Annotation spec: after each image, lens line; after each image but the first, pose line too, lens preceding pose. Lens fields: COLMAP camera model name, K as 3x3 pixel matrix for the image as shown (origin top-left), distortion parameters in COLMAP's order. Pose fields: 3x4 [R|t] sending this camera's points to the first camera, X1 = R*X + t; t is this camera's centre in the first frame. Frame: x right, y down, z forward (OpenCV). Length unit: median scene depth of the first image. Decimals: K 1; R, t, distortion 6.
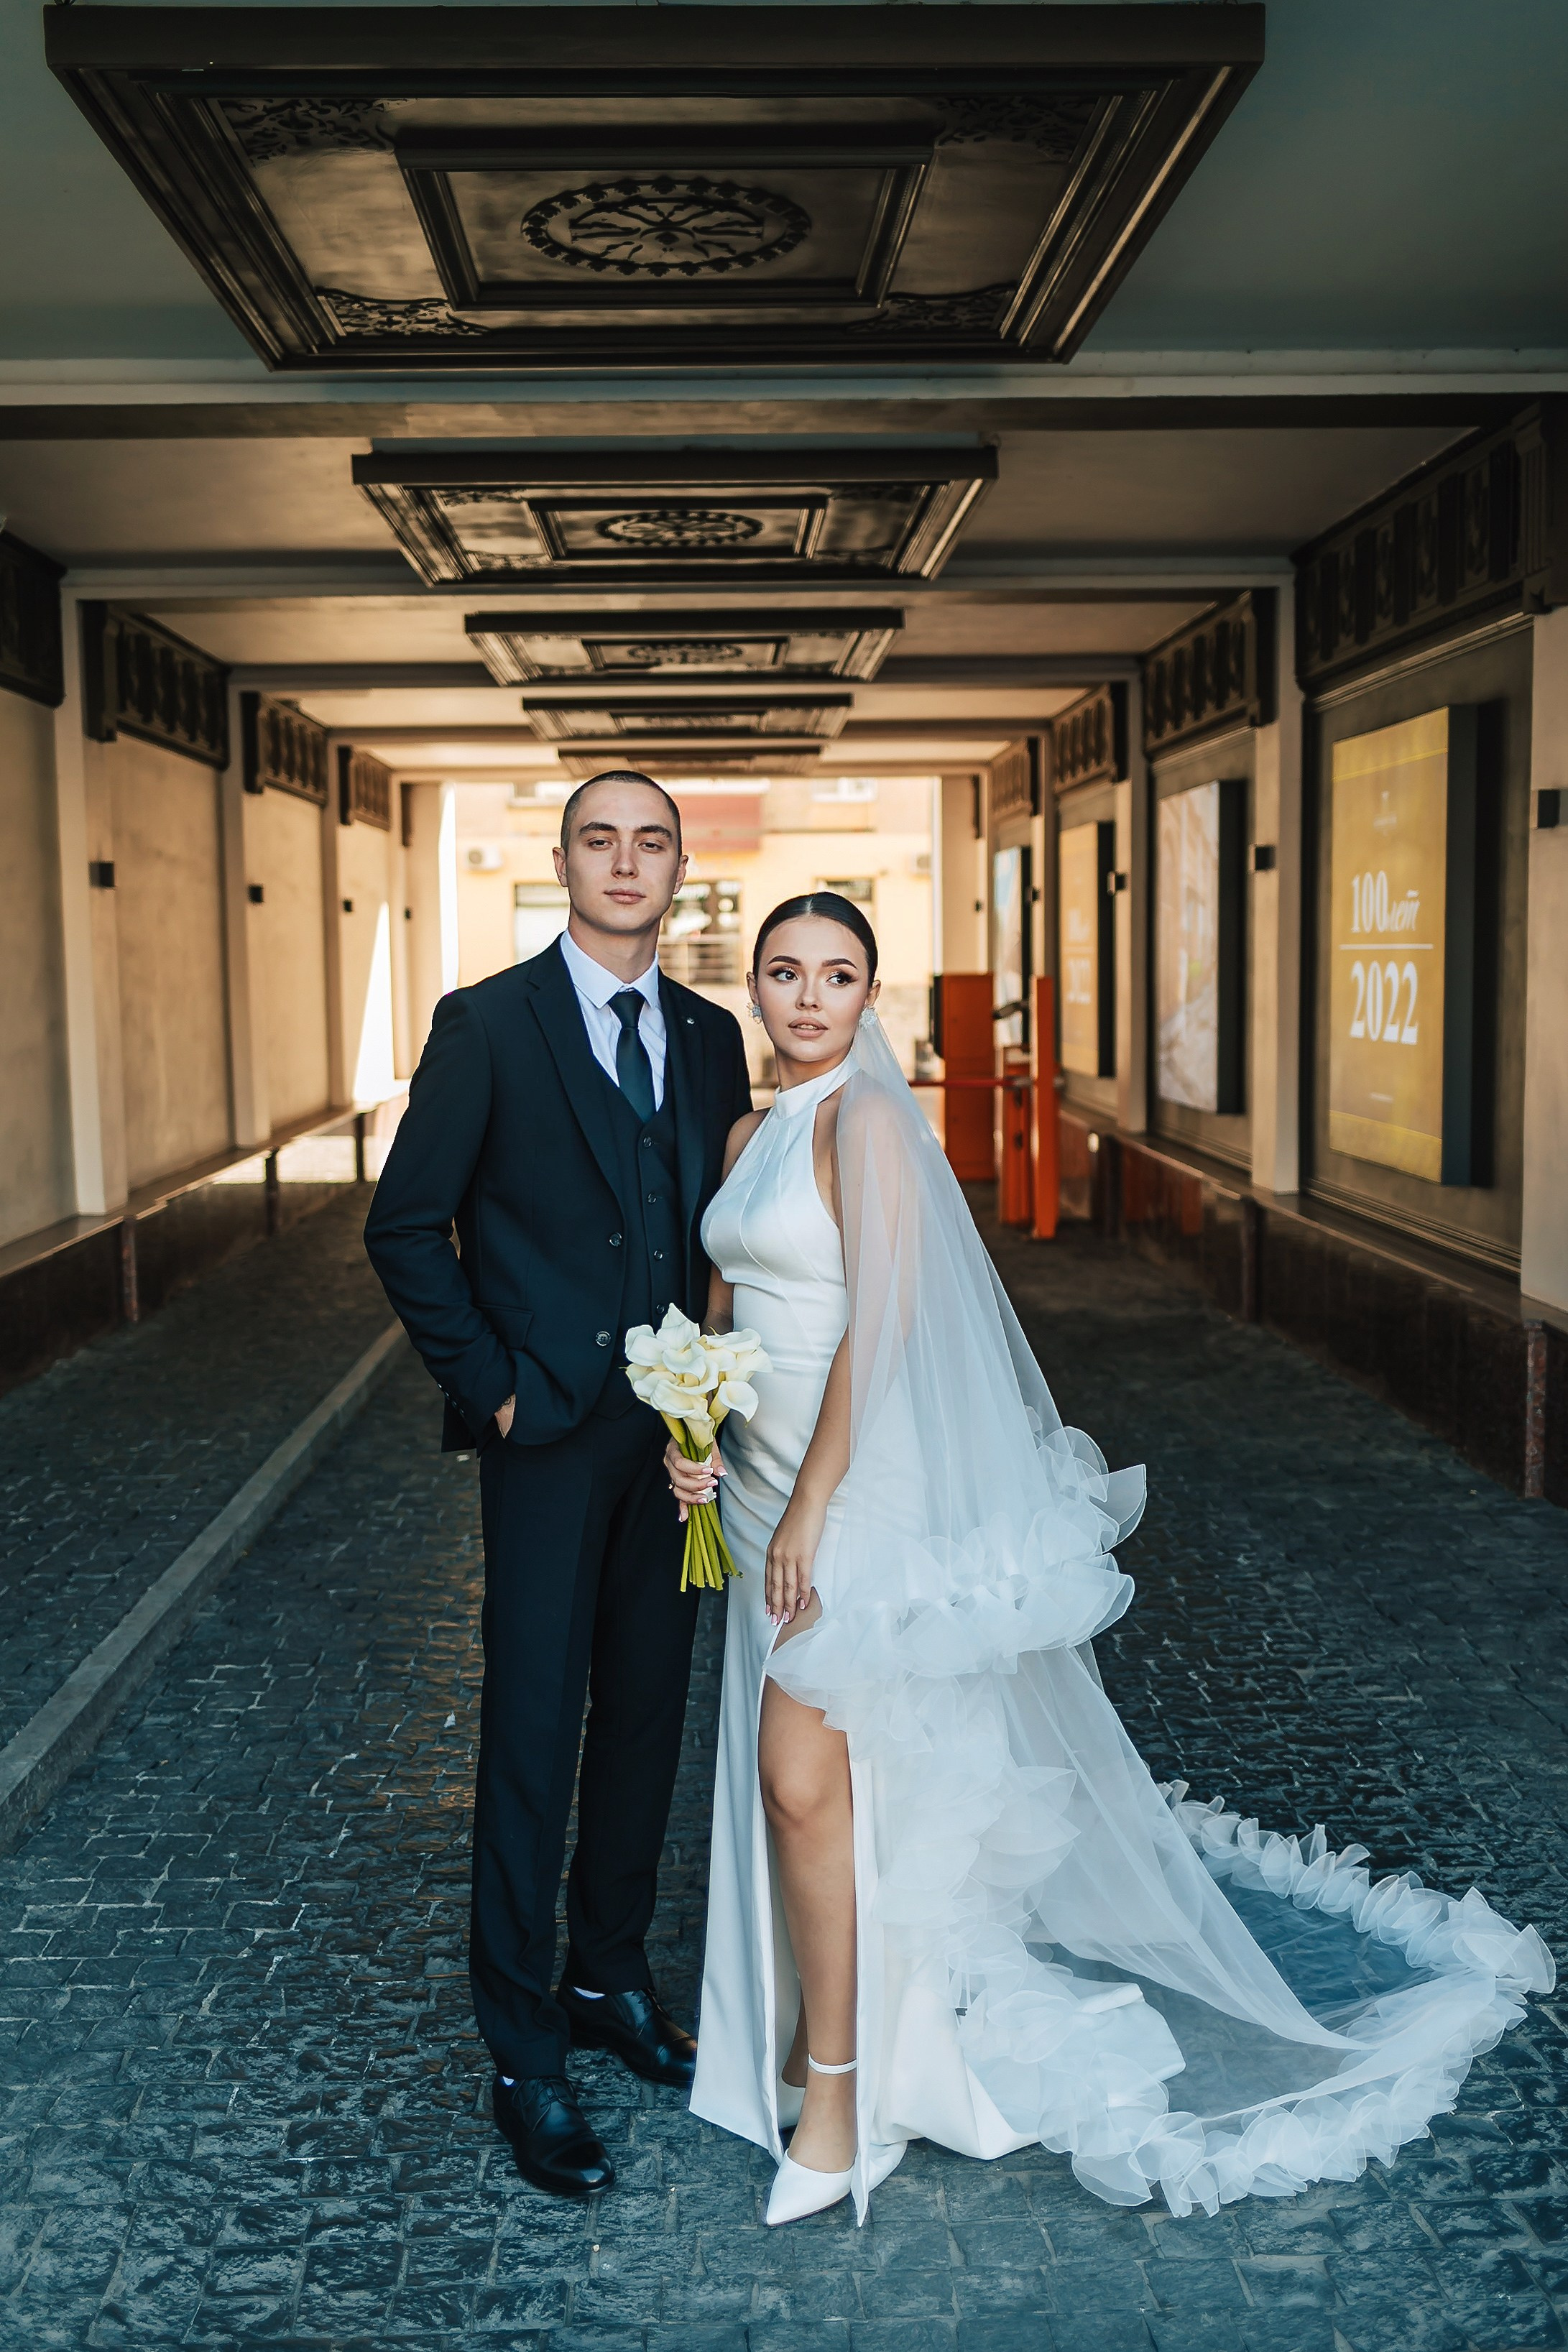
lens RADIAL K [[2317.7, 0, 749.5], [0, 2317.7, 1208.9], [0, 0, 1]] dist [0.010253, 0.000000]
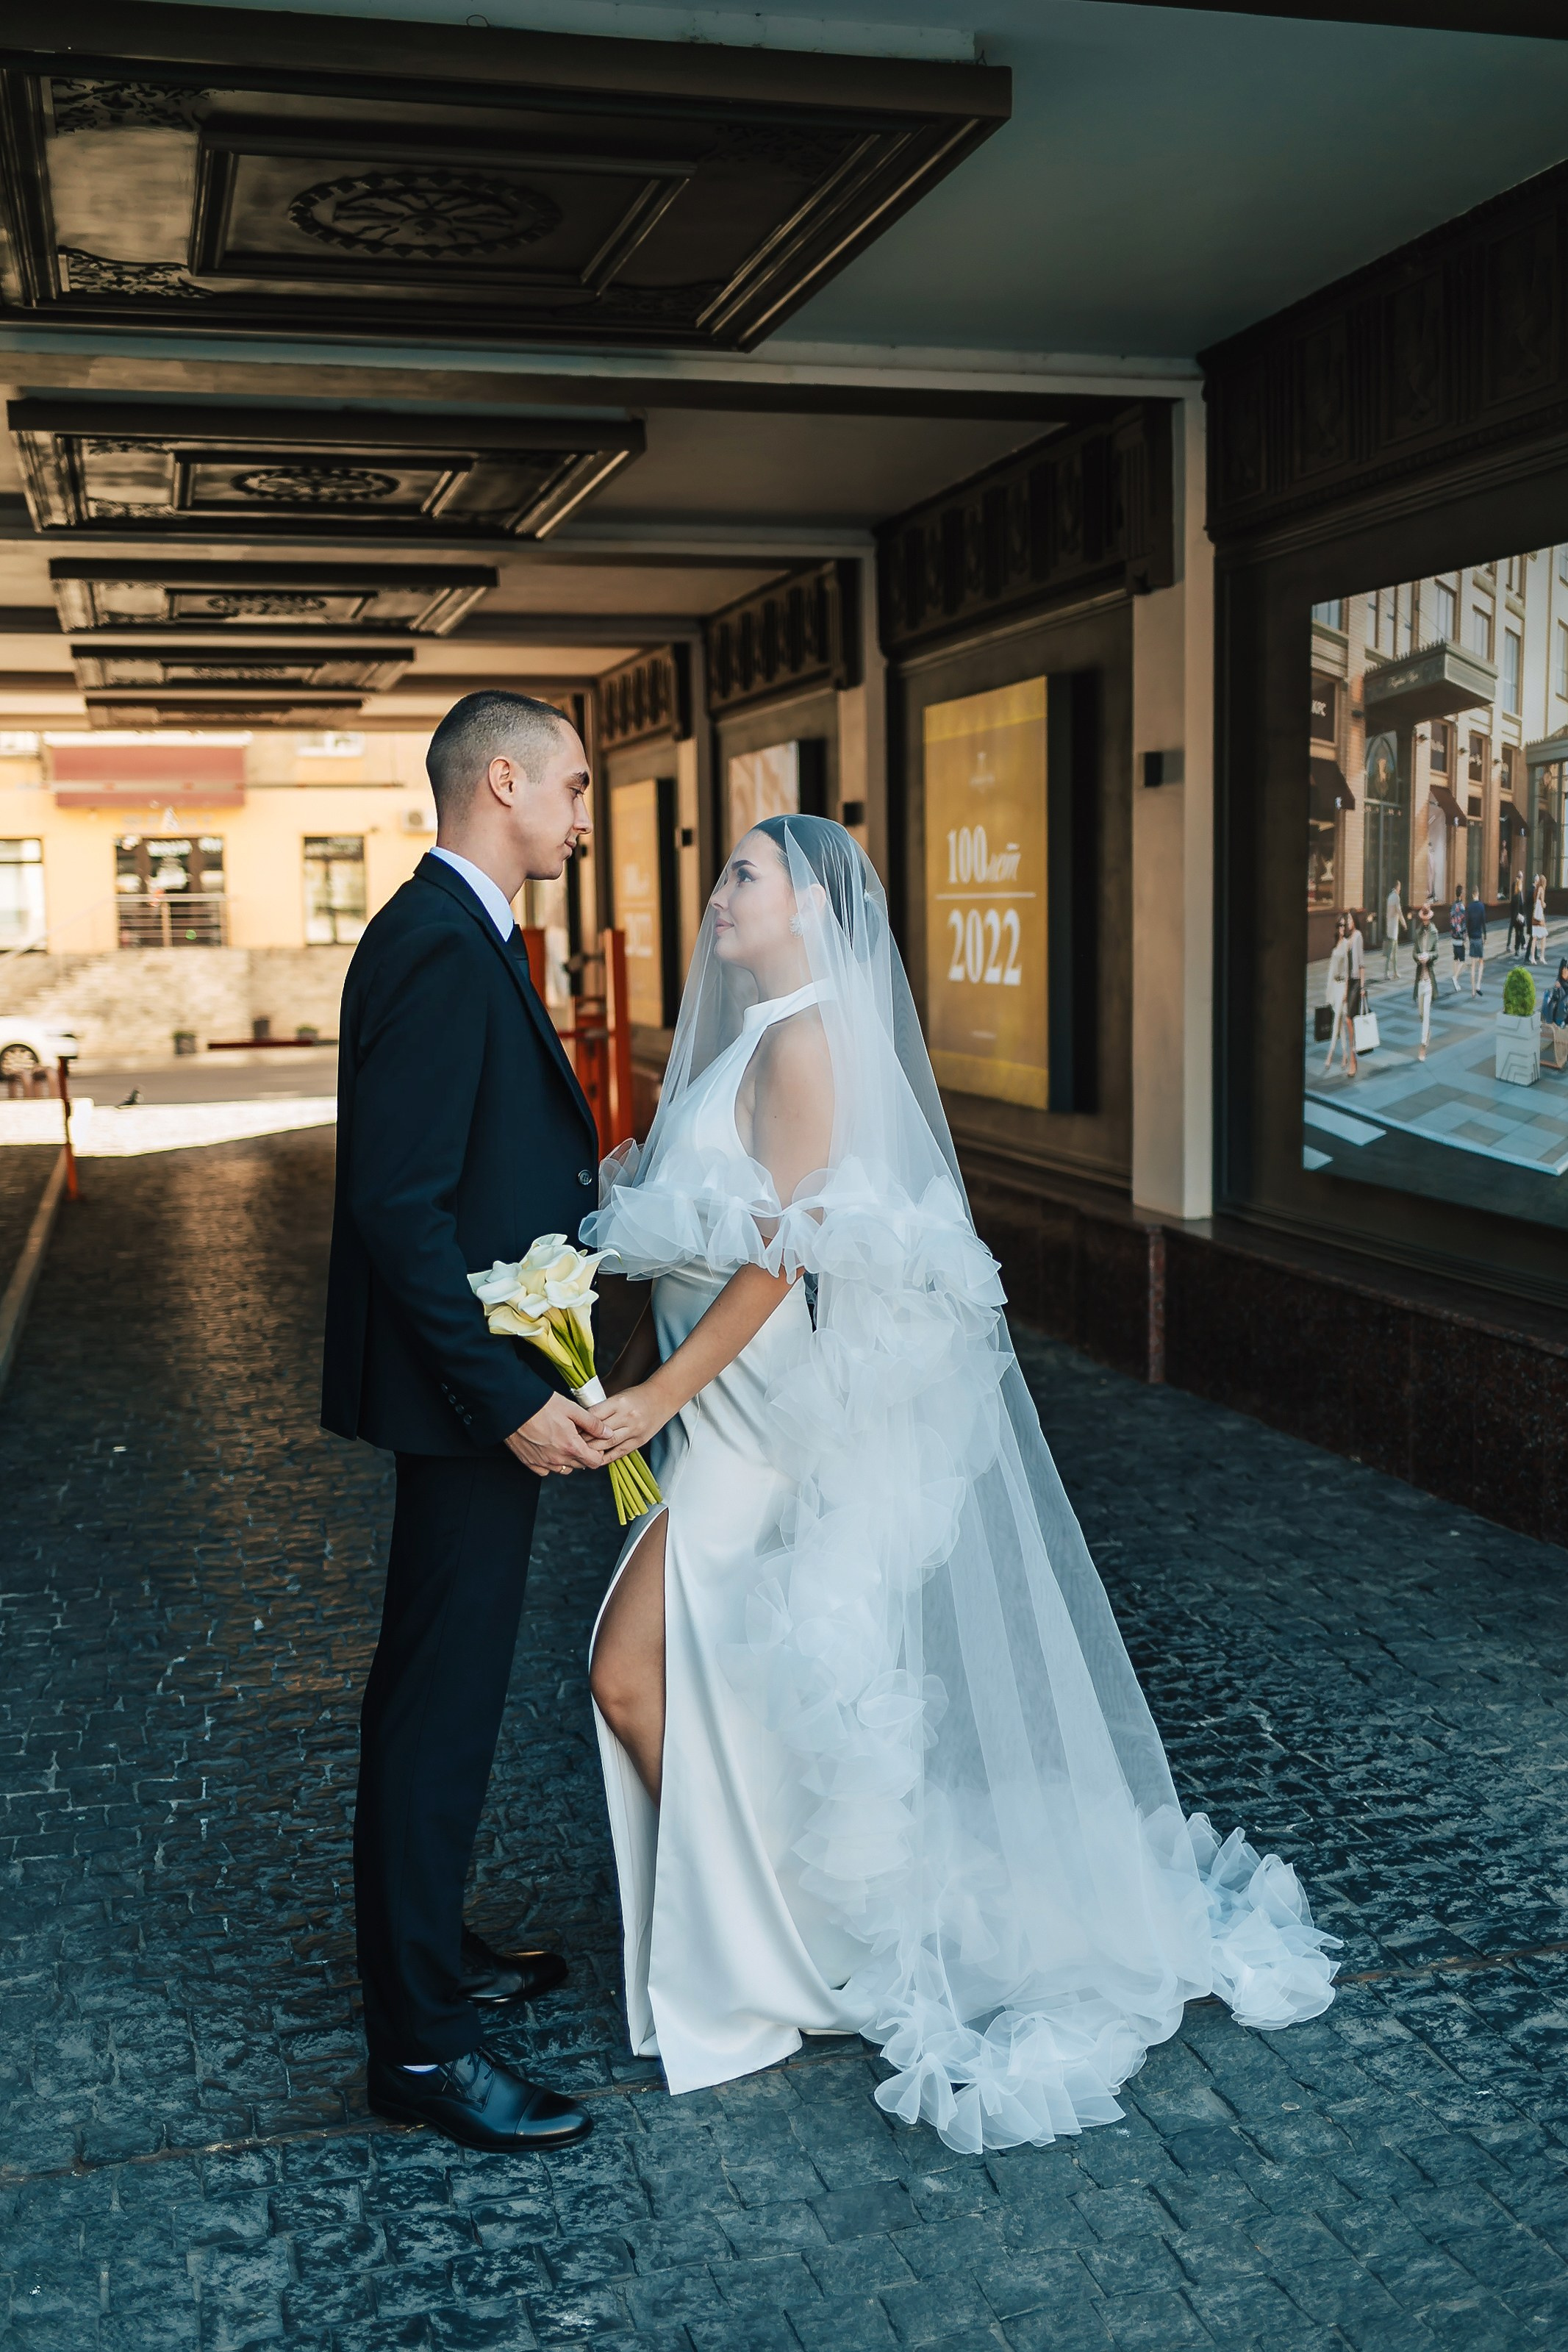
lens RADIAL K [[2317.6, 0, 803.7], [0, 2317.6, 1206.3], [0, 0, 1]] dist [0.010253, 0.000000]
pose [[0.973591, -0.033215, 0.225871, -0.079149], [0.029358, 0.999360, 0.020415, 0.010624], [-0.226404, -0.013245, 0.973943, -0.054981]]
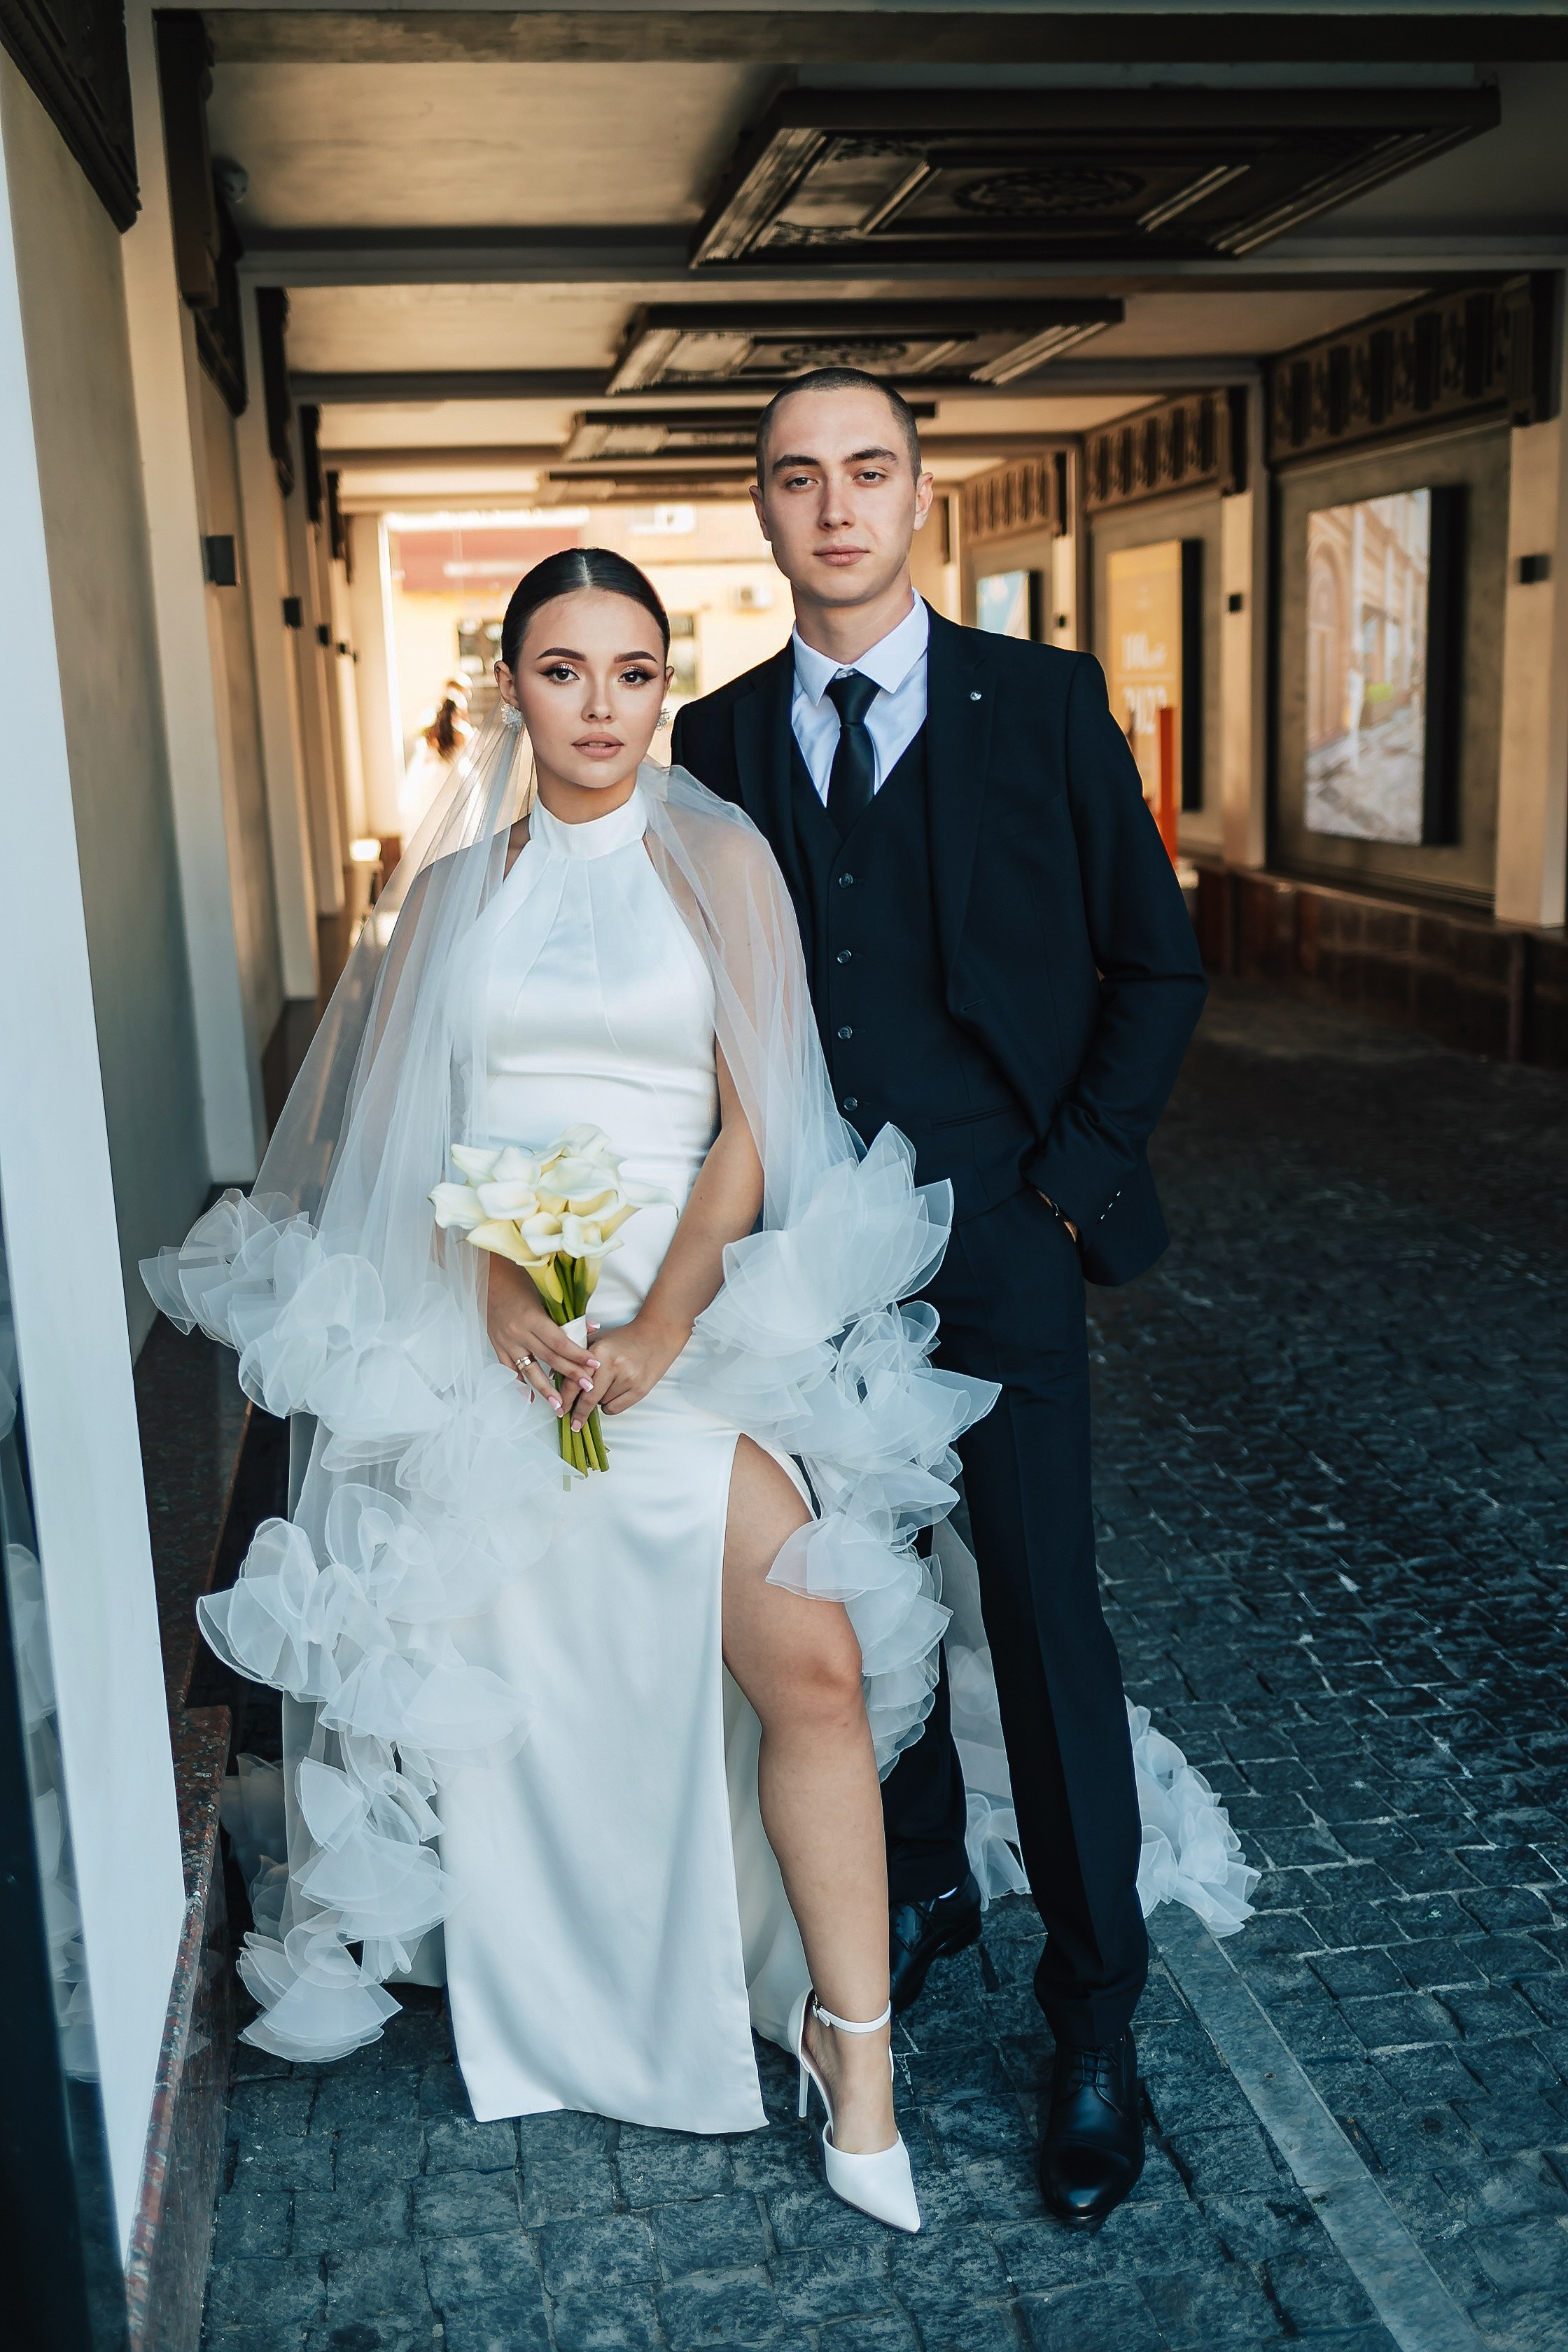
lens RADIAL K [[2317.7, 0, 933.7], [0, 2317.7, 1222.2], [0, 0, 1]] dist [0.010253, 0.000000]
pose [[0.991812, -0.051288, 0.116952, -0.249841], [0.037381, 0.992292, 0.118148, -0.014456], [-0.122110, -0.112809, 0.986085, 0.117533]]
